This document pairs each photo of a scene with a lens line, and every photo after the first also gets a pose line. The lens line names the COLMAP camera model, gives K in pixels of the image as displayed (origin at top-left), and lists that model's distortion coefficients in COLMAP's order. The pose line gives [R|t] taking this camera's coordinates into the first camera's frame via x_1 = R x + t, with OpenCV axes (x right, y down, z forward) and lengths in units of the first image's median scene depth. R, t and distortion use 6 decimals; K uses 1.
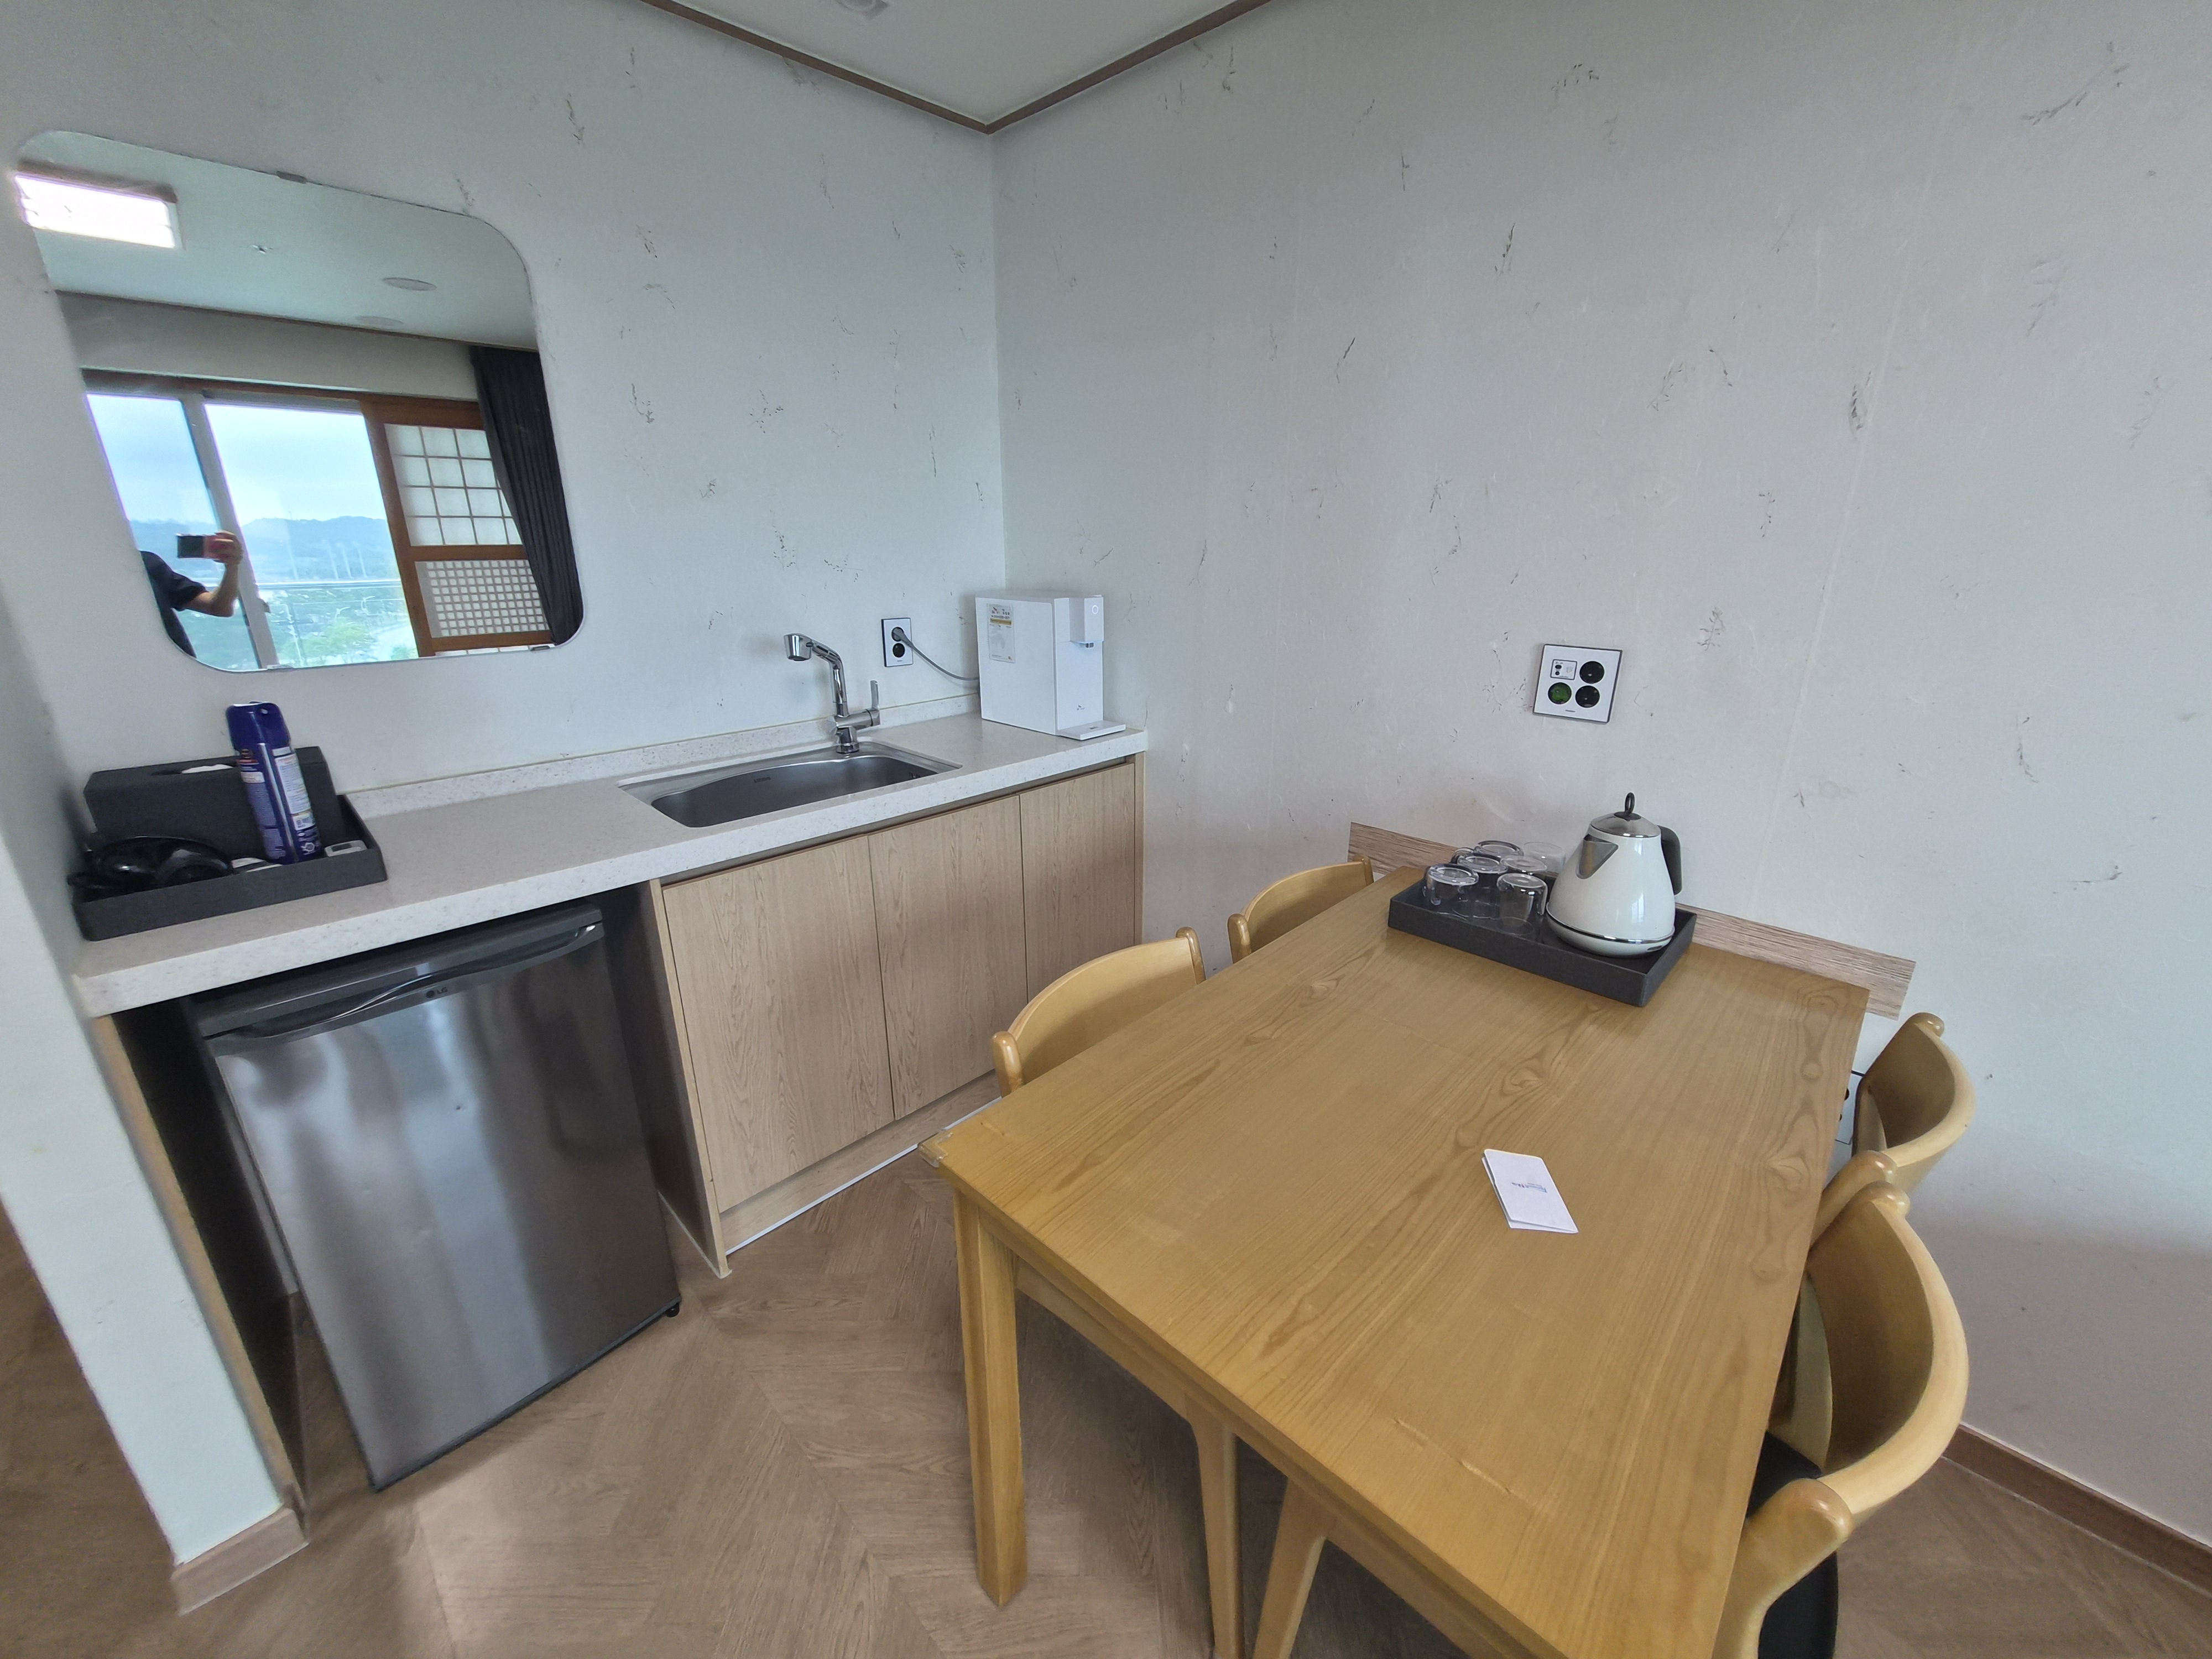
lens RADIAL K [[874.7, 0, 1106.0], [0, 874.7, 829.5], [0, 0, 1]] dist [-0.000067, -0.000002]
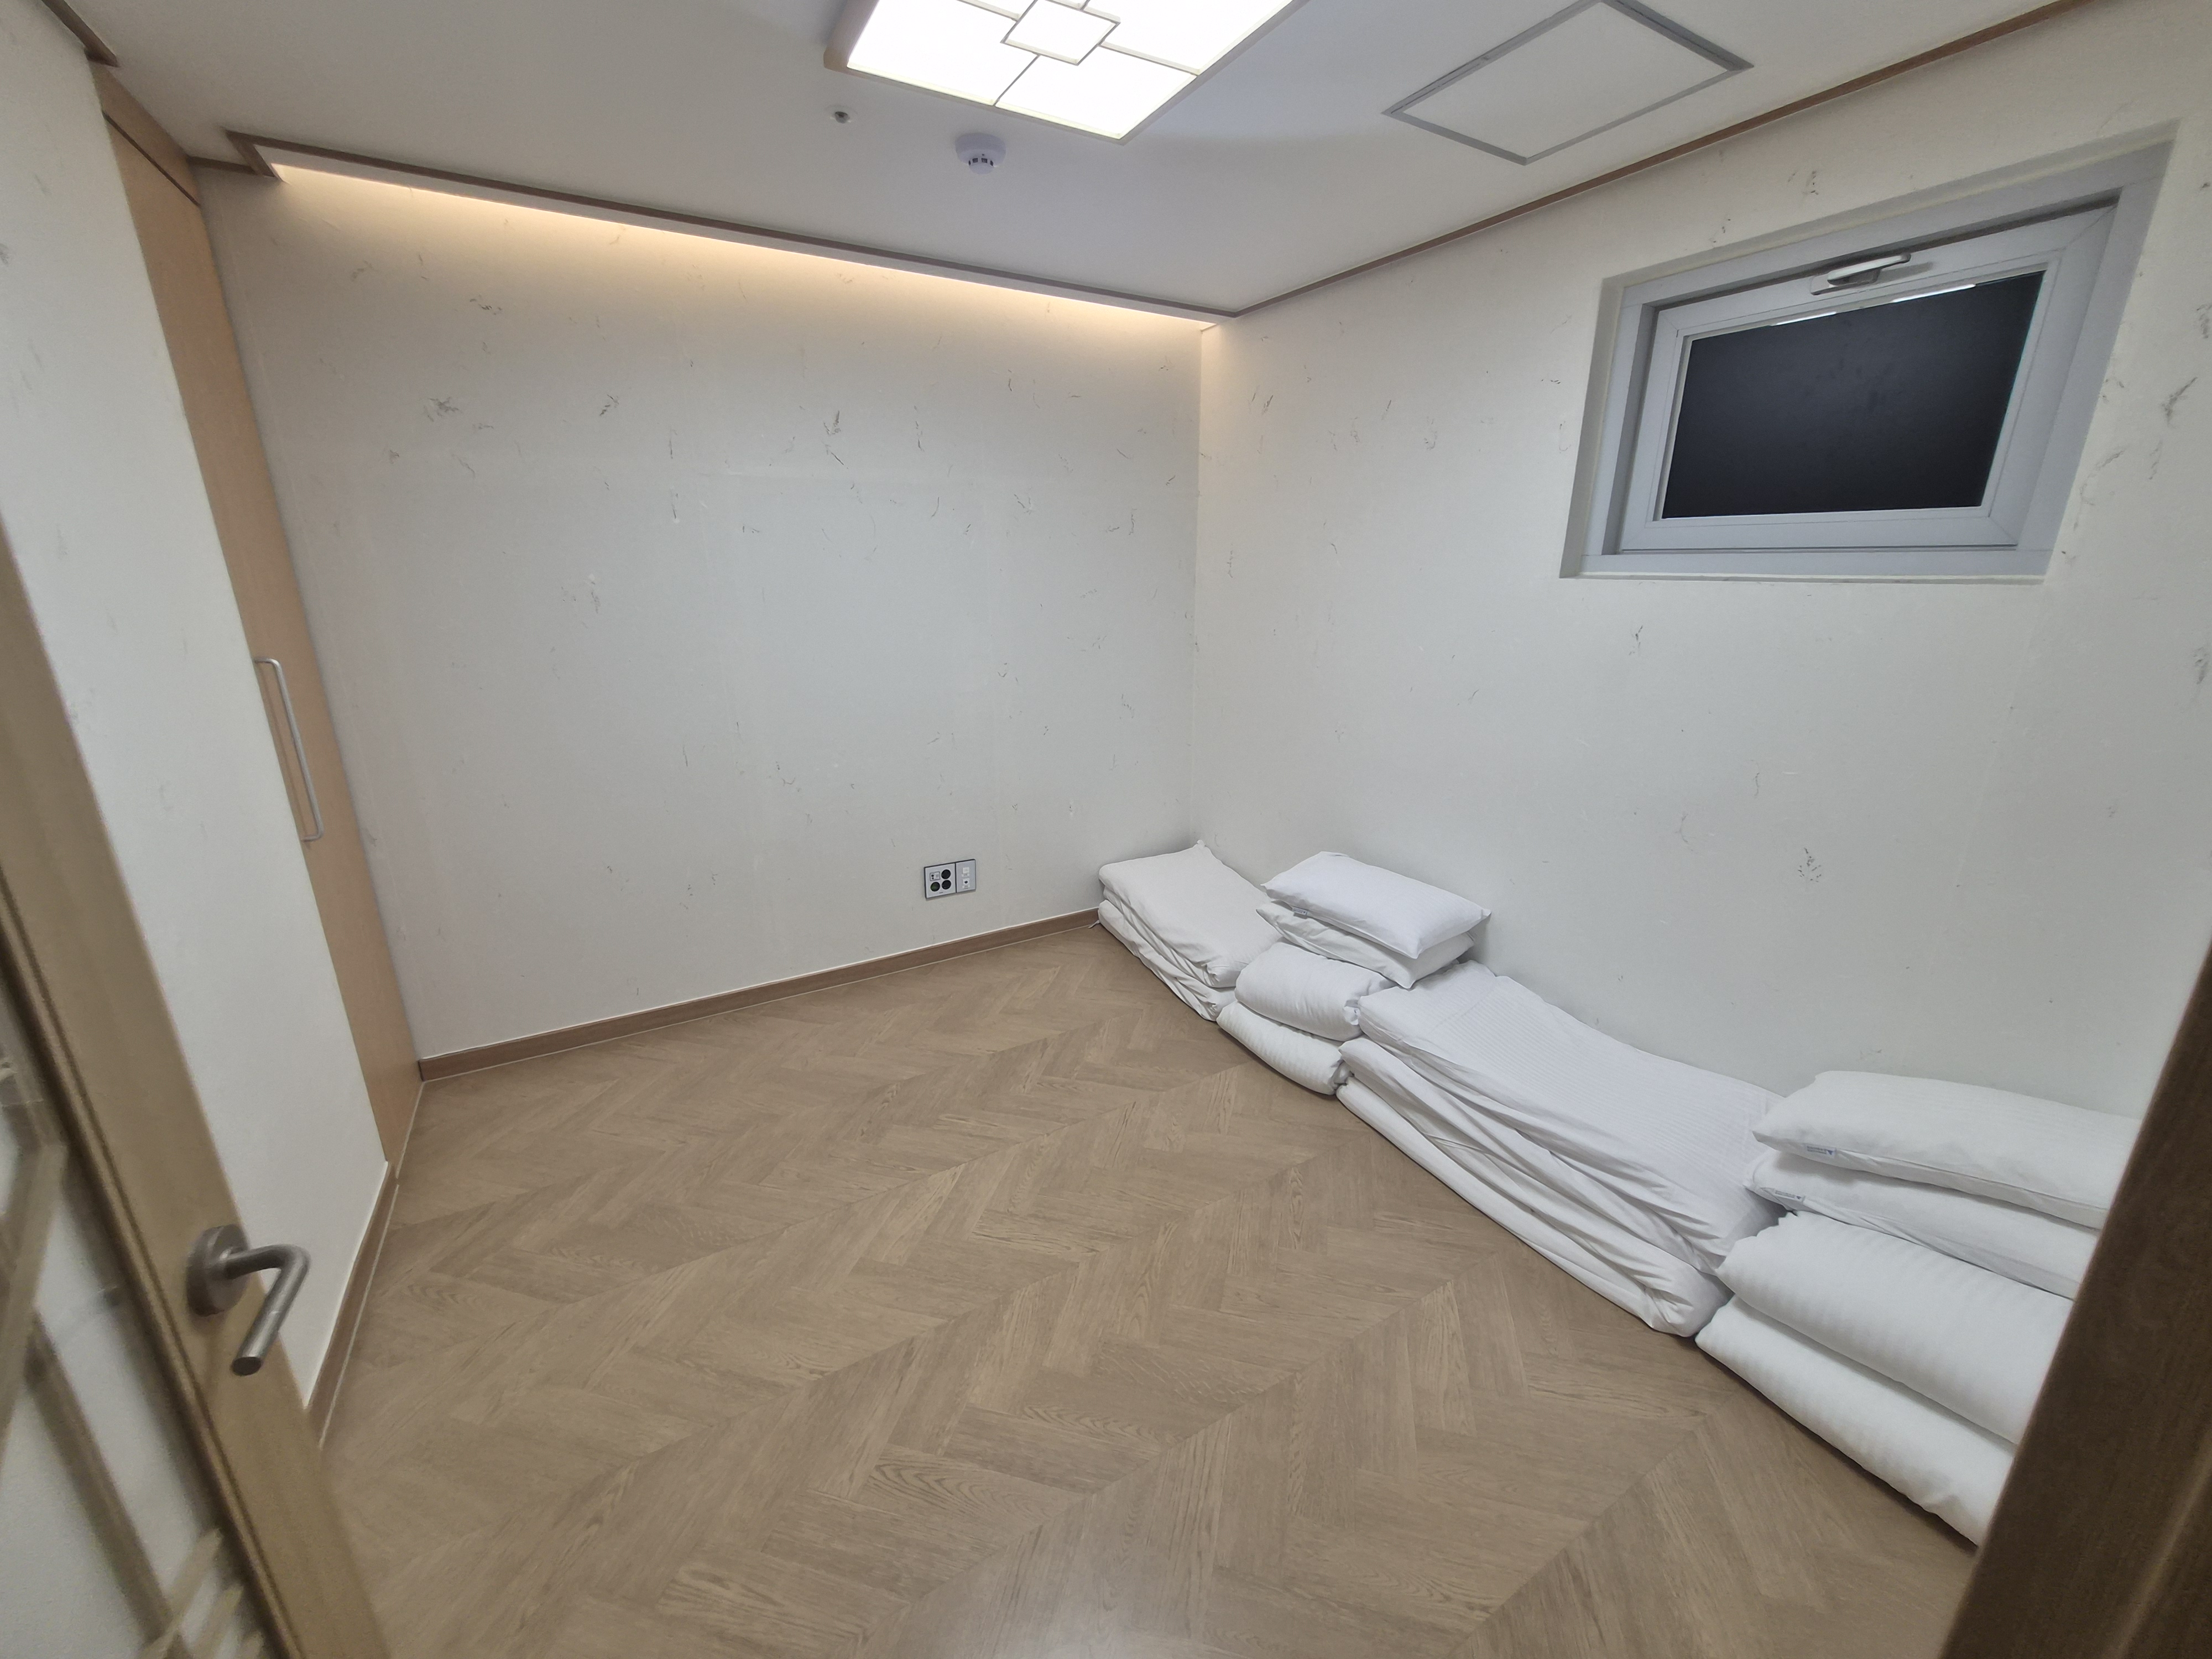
lens RADIAL K [[874.7, 0, 1106.0], [0, 874.7, 829.5], [0, 0, 1]] dist [-0.000067, -0.000002]
pose [[-0.270538, 0.279326, -0.921296, 0.913431], [-0.302459, 0.883864, 0.356795, -0.385101], [0.913963, 0.375181, -0.154634, 0.934942]]
